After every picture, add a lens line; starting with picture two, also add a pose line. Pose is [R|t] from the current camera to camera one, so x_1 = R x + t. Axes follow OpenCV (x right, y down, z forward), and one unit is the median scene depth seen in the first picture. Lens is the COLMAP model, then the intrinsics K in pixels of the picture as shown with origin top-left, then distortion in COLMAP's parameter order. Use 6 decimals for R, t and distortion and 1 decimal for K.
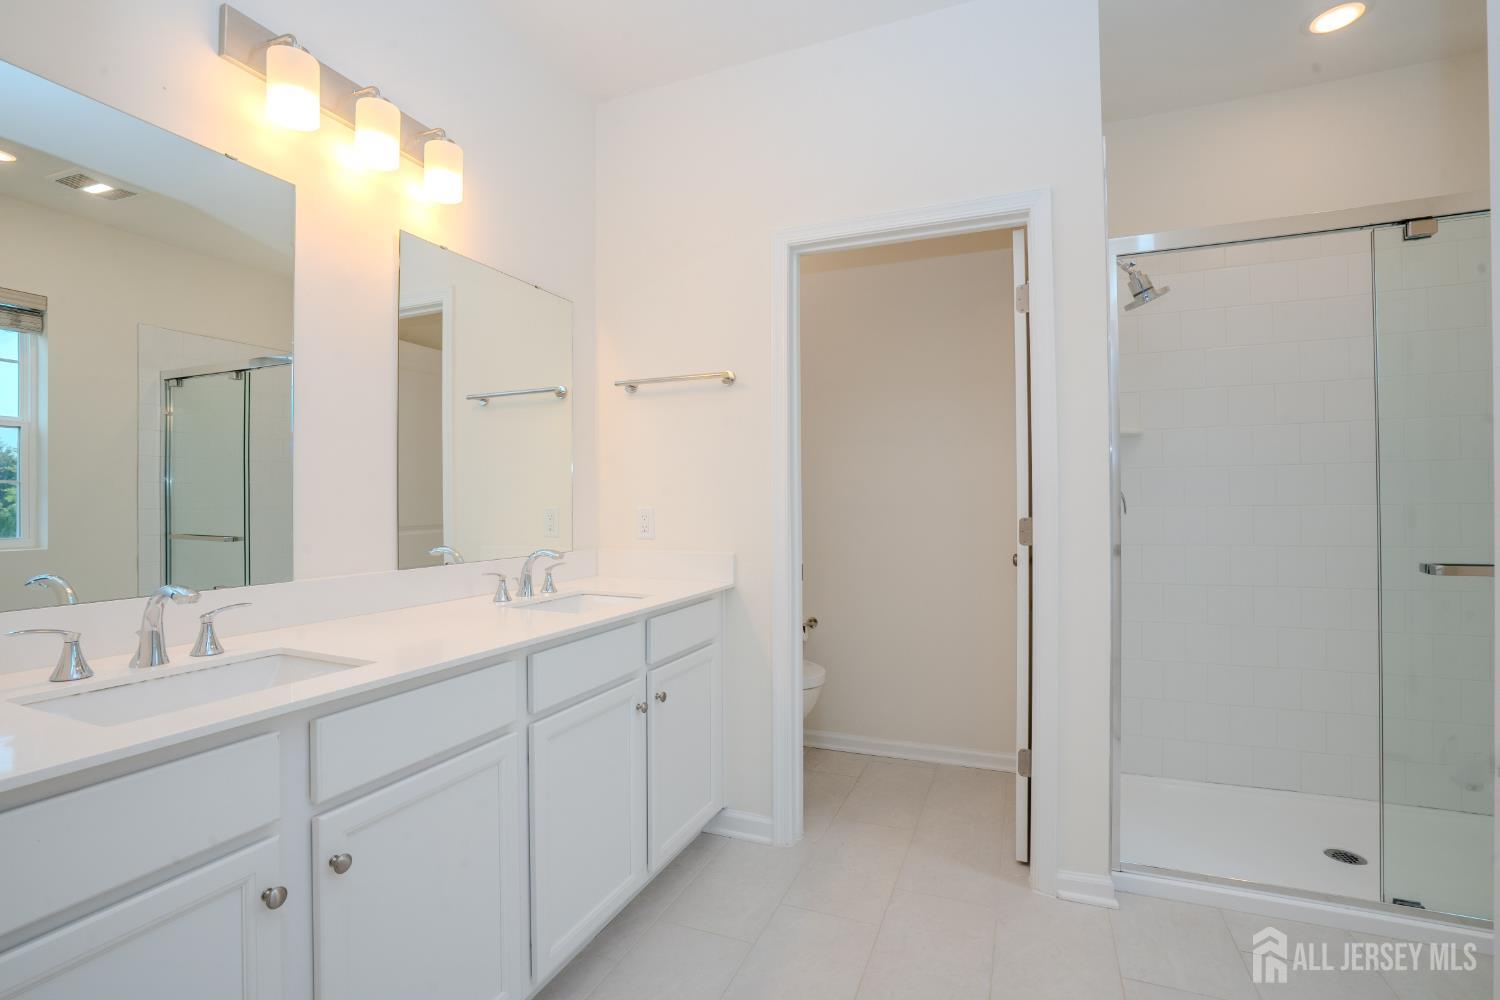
lens RADIAL K [[690.9, 0, 744.5], [0, 690.9, 500.2], [0, 0, 1]] dist [-0.053839, 0.019661]
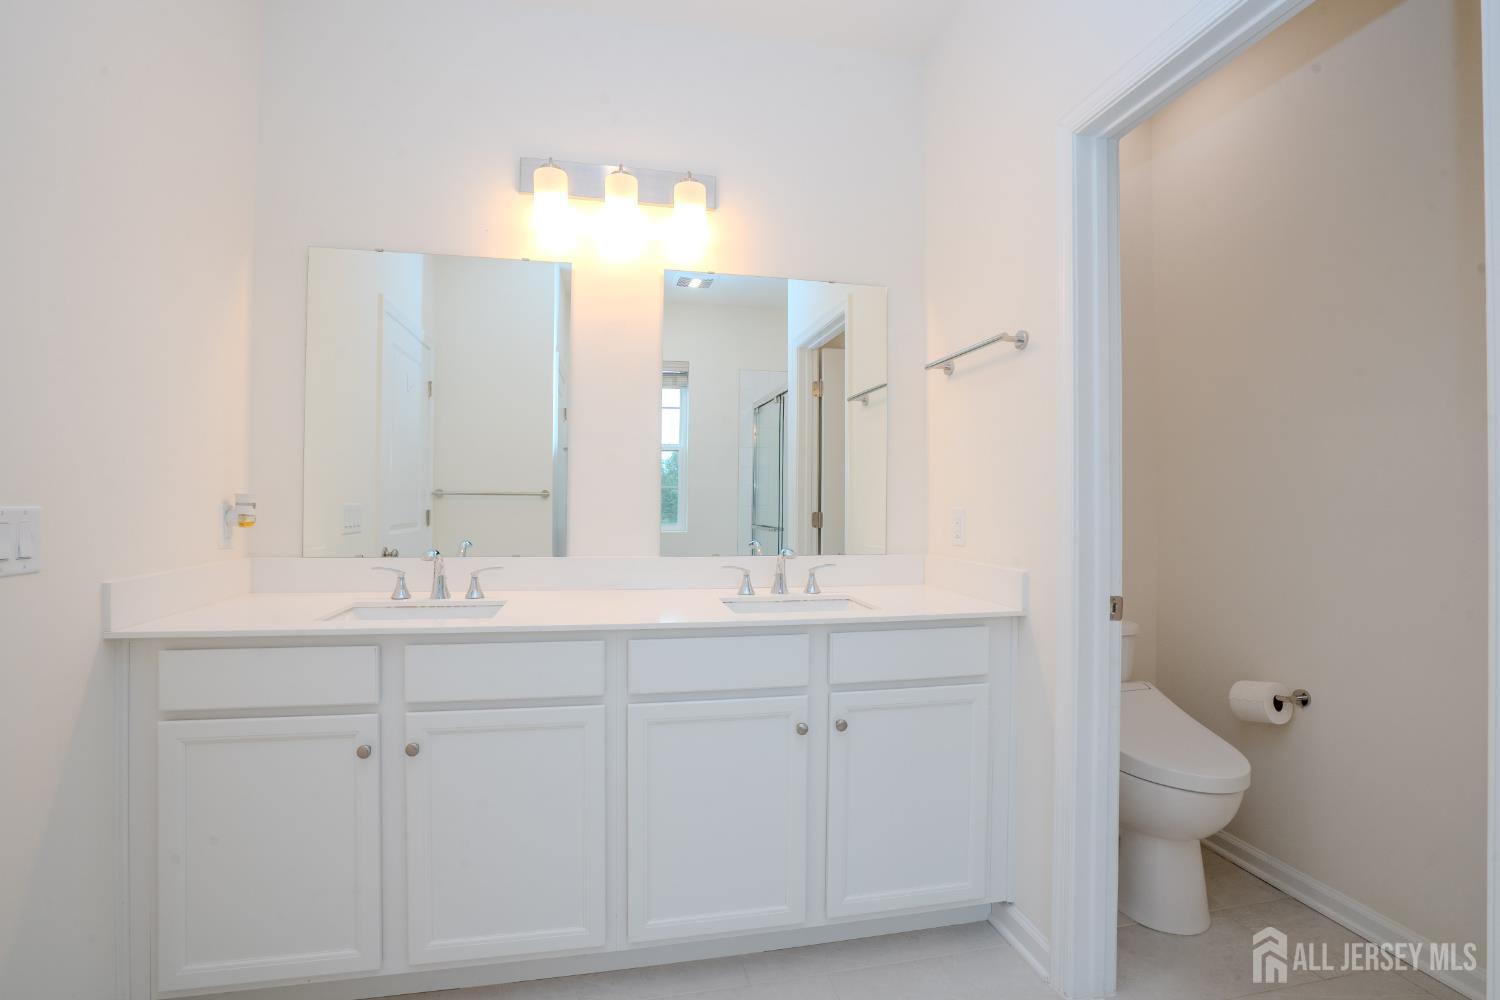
lens RADIAL K [[690.9, 0, 750.4], [0, 690.9, 496.8], [0, 0, 1]] dist [-0.053839, 0.019661]
pose [[0.571100, 0.000629, -0.820880, 0.438888], [-0.007887, 0.999958, -0.004720, 0.003136], [0.820843, 0.009170, 0.571081, 0.341105]]
